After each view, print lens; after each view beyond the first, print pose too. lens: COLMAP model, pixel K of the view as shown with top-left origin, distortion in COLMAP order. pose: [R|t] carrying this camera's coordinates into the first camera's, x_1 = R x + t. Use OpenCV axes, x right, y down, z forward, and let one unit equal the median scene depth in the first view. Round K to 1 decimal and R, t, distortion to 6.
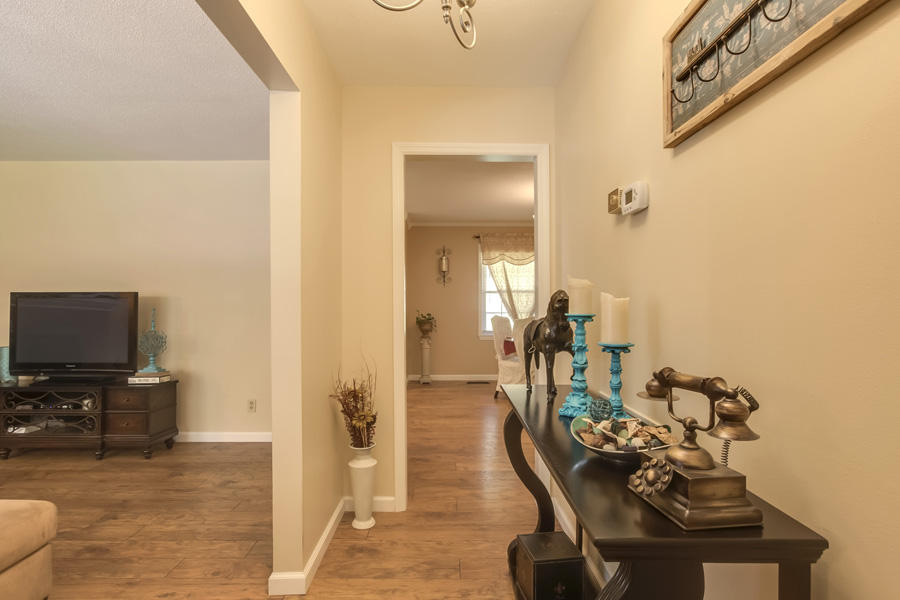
lens RADIAL K [[416.0, 0, 450.0], [0, 416.0, 304.2], [0, 0, 1]] dist [-0.003969, -0.001283]
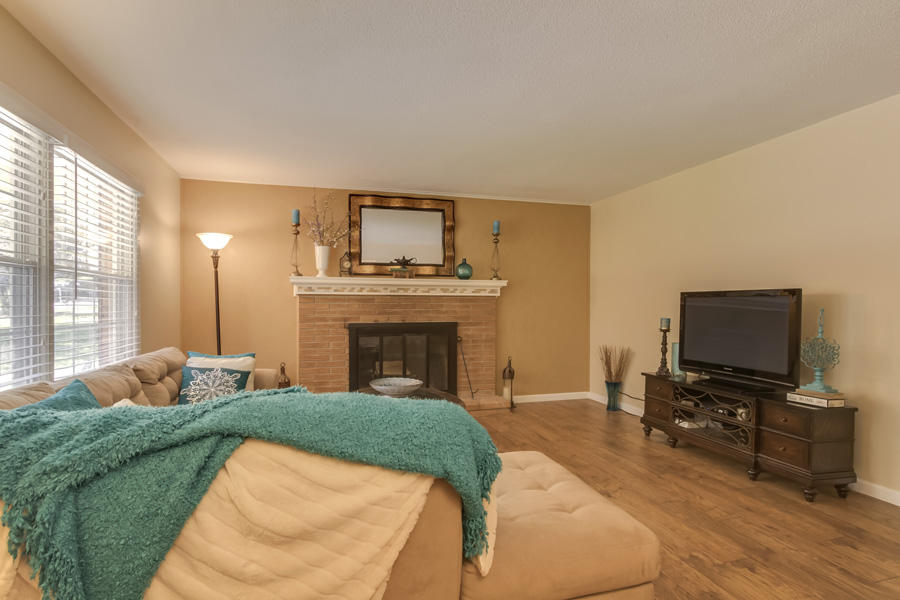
lens RADIAL K [[462.9, 0, 450.2], [0, 462.9, 308.5], [0, 0, 1]] dist [0.002613, 0.003709]
pose [[0.248548, 0.013264, -0.968529, -0.055115], [-0.003428, 0.999912, 0.012814, 0.000174], [0.968613, 0.000135, 0.248572, 0.130613]]
